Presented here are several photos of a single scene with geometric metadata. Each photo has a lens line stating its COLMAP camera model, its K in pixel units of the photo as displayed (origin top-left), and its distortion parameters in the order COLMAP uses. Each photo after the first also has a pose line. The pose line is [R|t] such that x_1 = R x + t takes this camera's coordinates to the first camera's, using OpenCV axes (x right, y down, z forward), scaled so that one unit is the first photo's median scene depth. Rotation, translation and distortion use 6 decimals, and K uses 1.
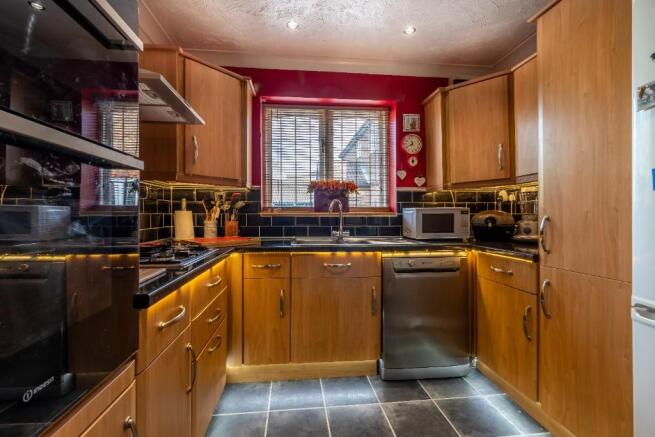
lens RADIAL K [[299.1, 0, 322.4], [0, 299.1, 215.9], [0, 0, 1]] dist [-0.003676, -0.002949]
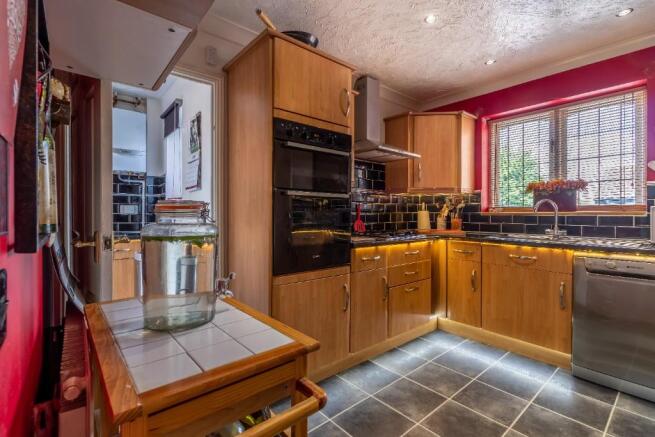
lens RADIAL K [[299.1, 0, 342.8], [0, 299.1, 213.8], [0, 0, 1]] dist [-0.003676, -0.002949]
pose [[0.603135, 0.003781, -0.797630, 0.529513], [-0.006560, 0.999978, -0.000220, 0.000578], [0.797612, 0.005365, 0.603147, -0.245623]]
